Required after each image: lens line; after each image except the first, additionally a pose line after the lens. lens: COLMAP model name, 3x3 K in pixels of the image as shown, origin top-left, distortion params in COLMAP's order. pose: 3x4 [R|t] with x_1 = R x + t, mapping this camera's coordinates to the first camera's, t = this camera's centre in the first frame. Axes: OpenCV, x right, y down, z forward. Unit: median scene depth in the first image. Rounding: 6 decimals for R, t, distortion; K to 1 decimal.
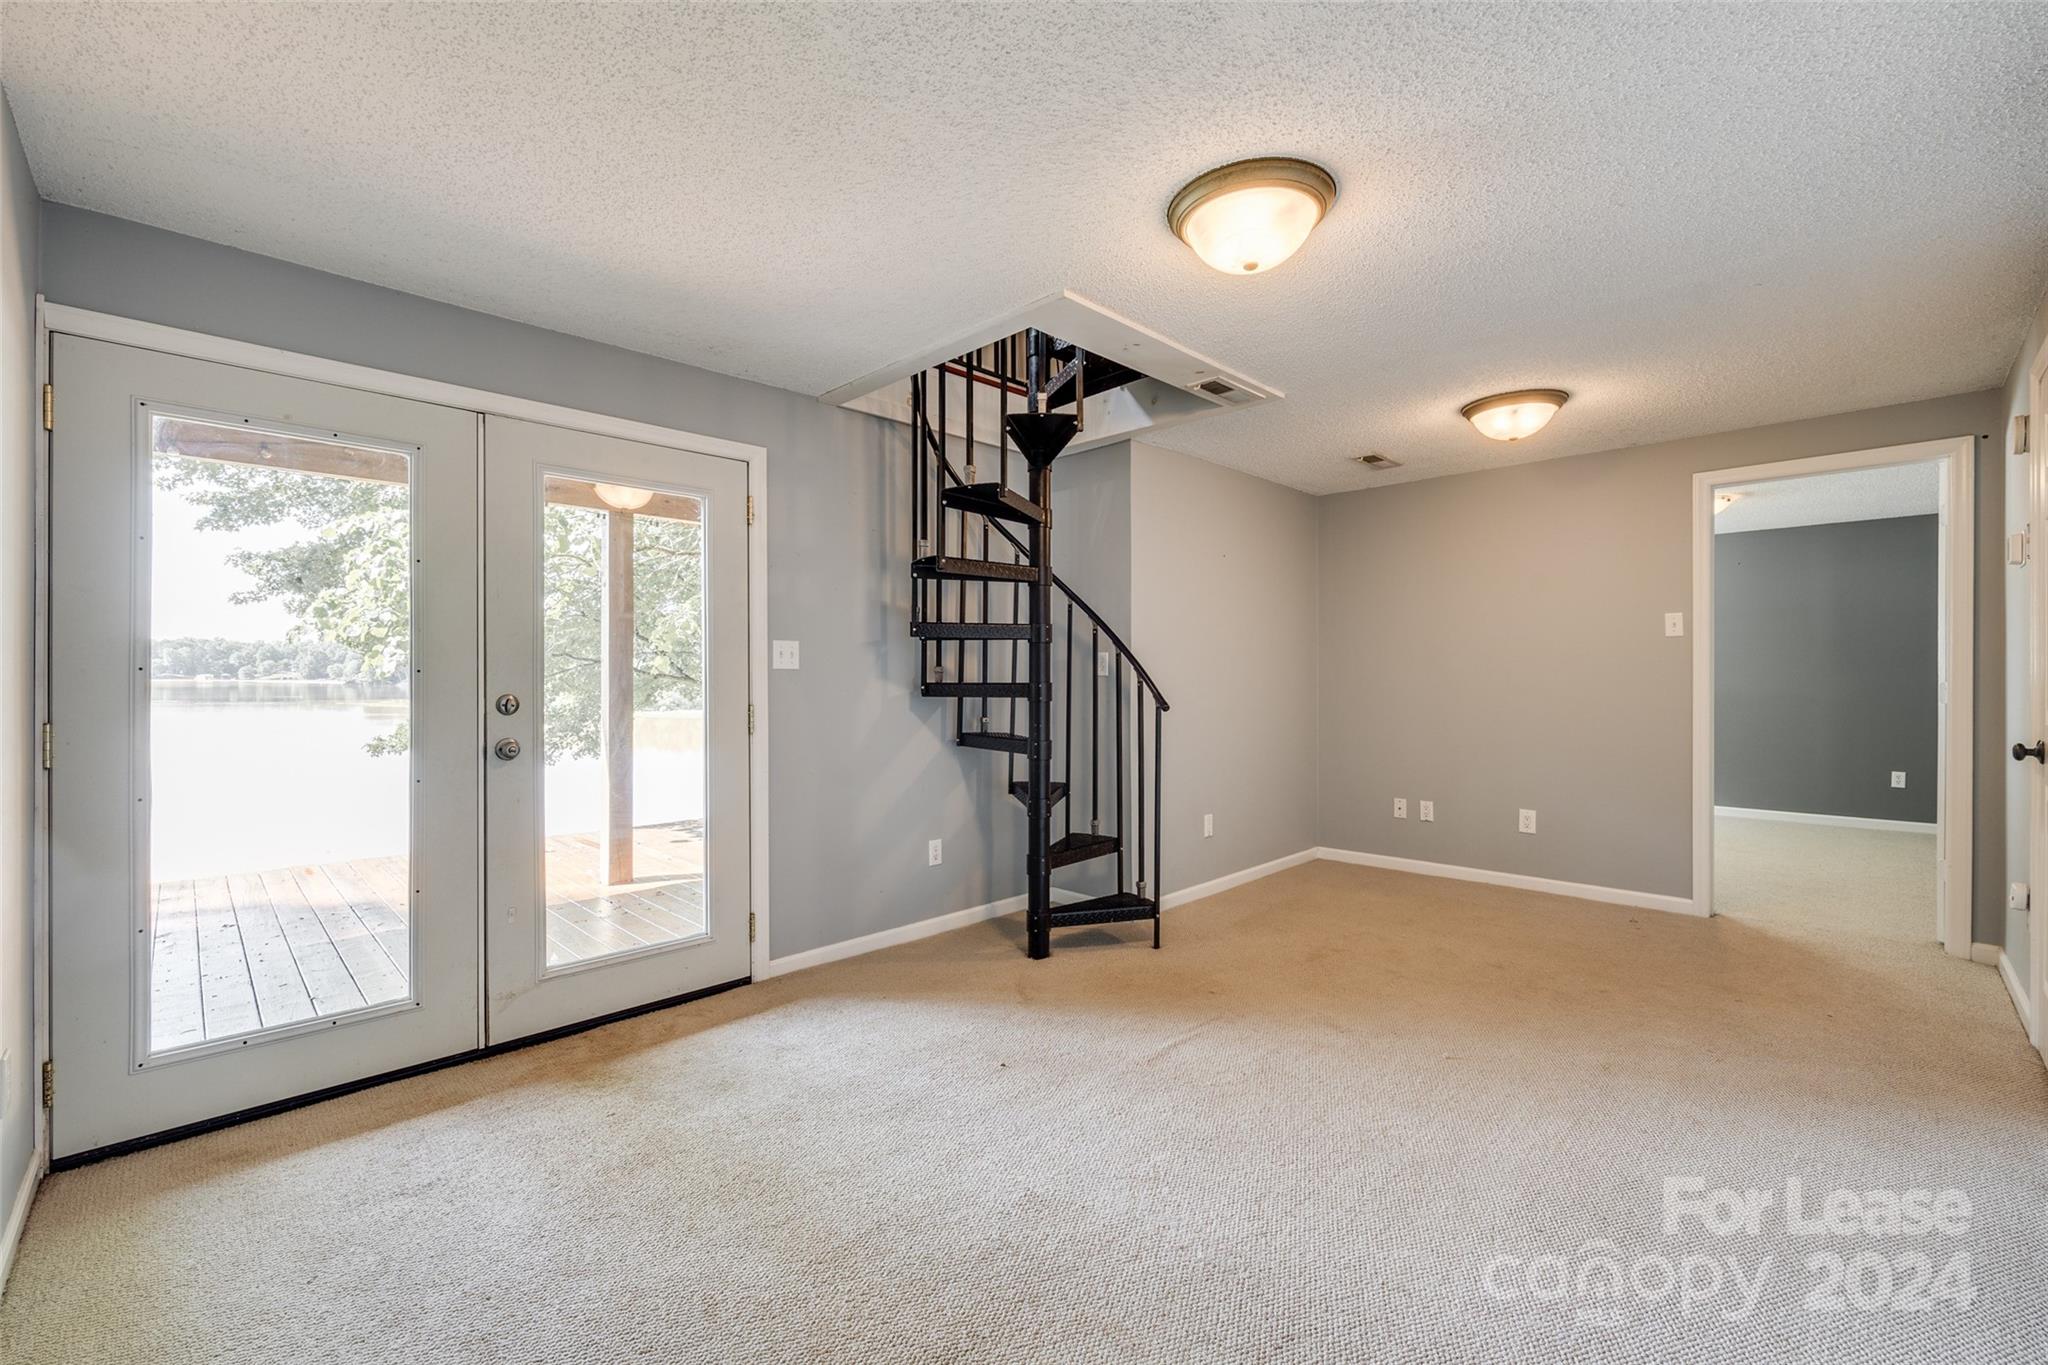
lens RADIAL K [[830.5, 0, 1017.8], [0, 830.5, 679.2], [0, 0, 1]] dist [-0.002148, 0.000056]
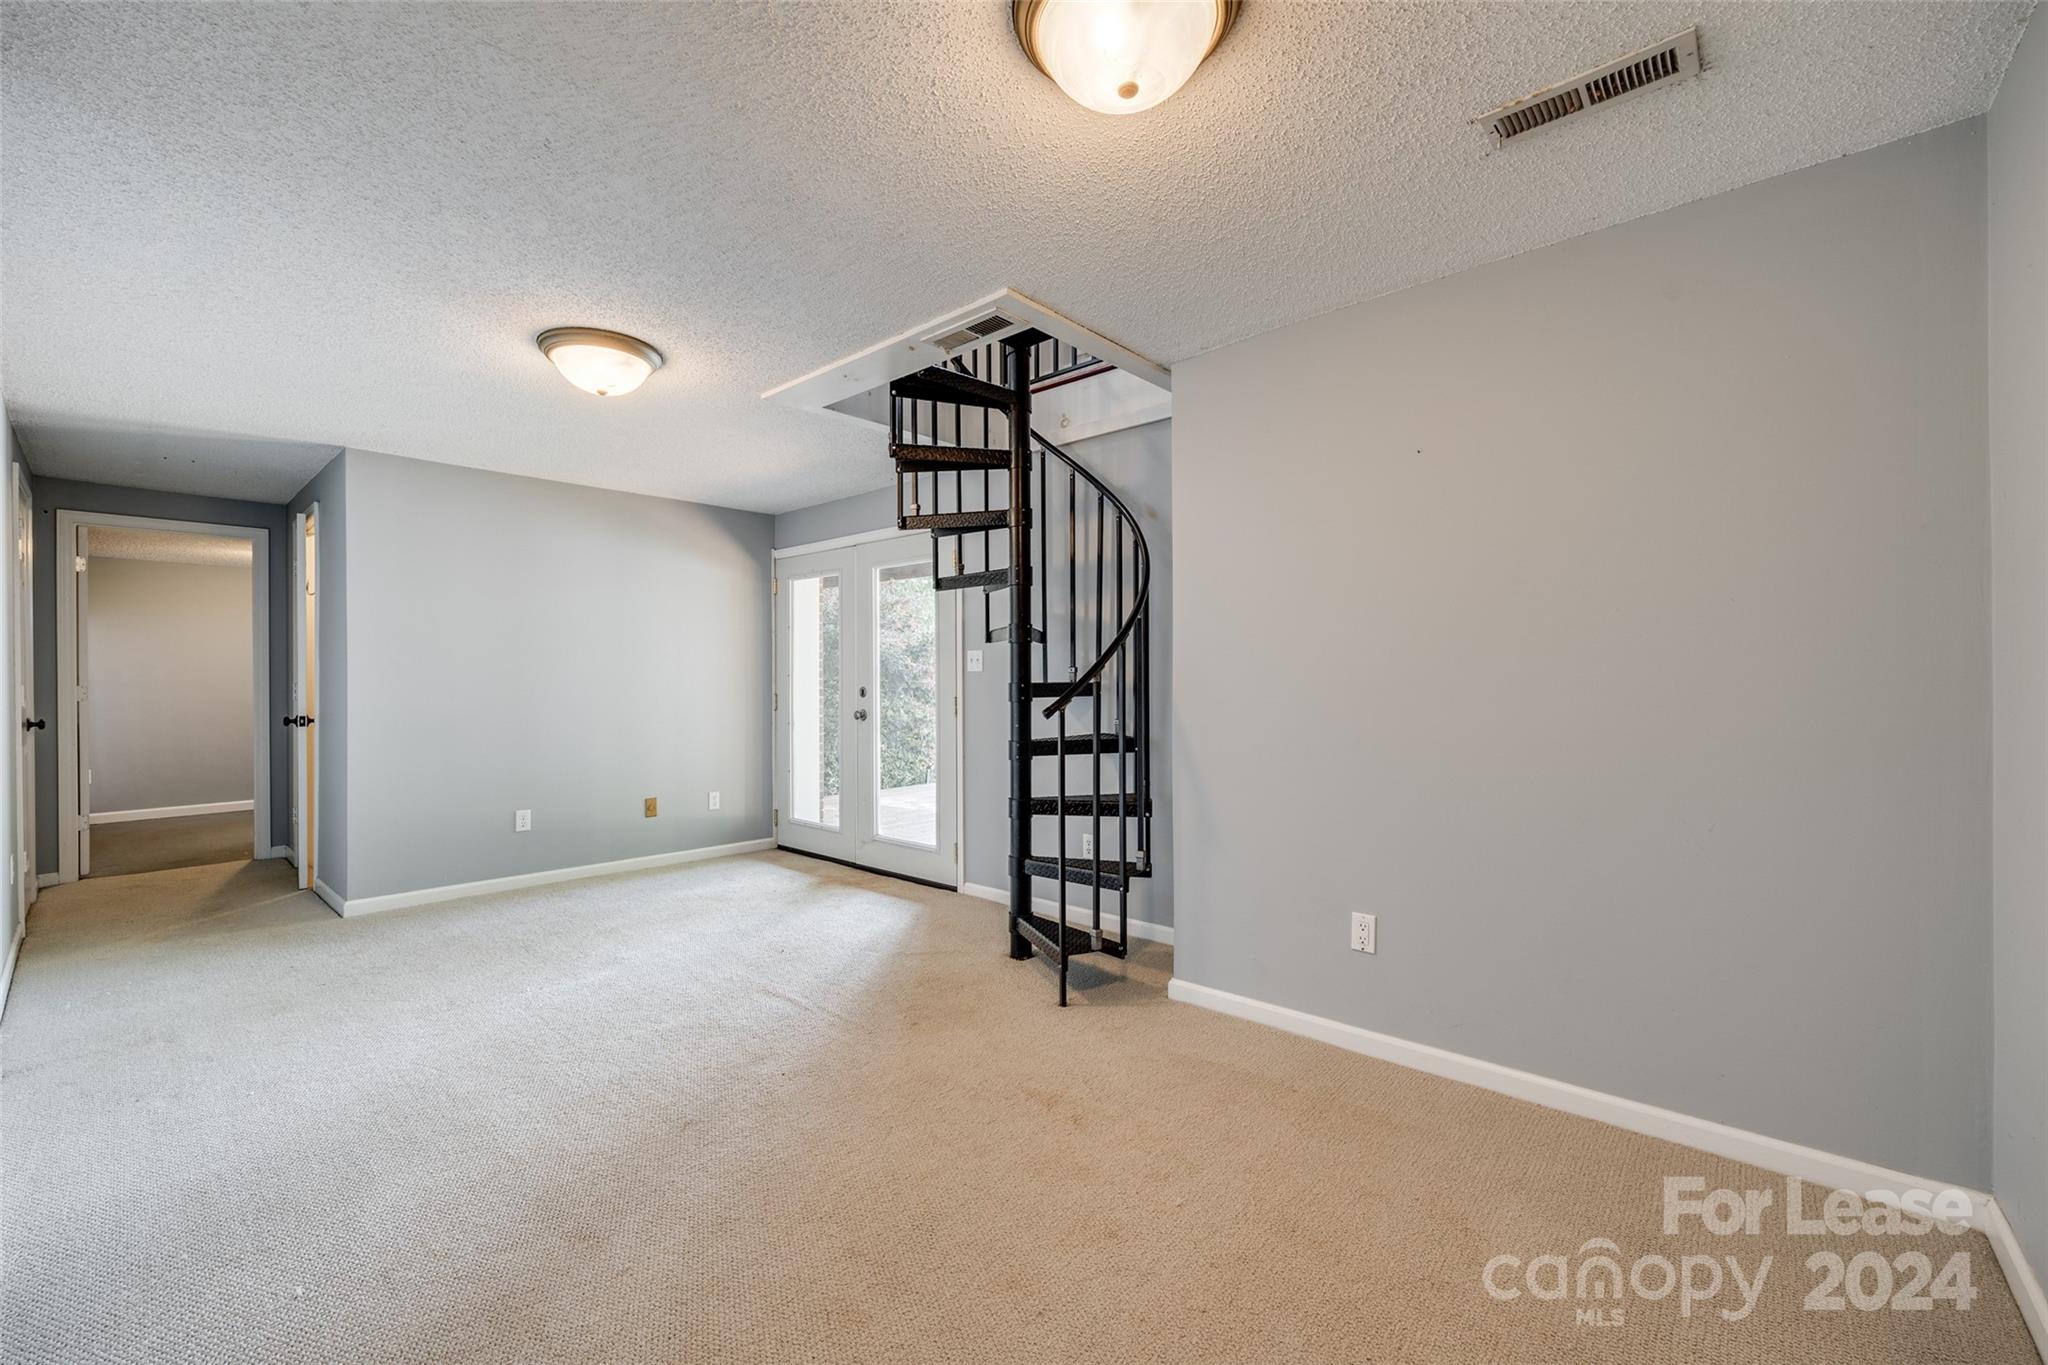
lens RADIAL K [[830.5, 0, 1017.9], [0, 830.5, 682.8], [0, 0, 1]] dist [-0.002148, 0.000056]
pose [[0.067595, 0.008407, -0.997677, 1.314818], [0.003797, 0.999955, 0.008684, -0.006035], [0.997706, -0.004375, 0.067560, 1.204058]]
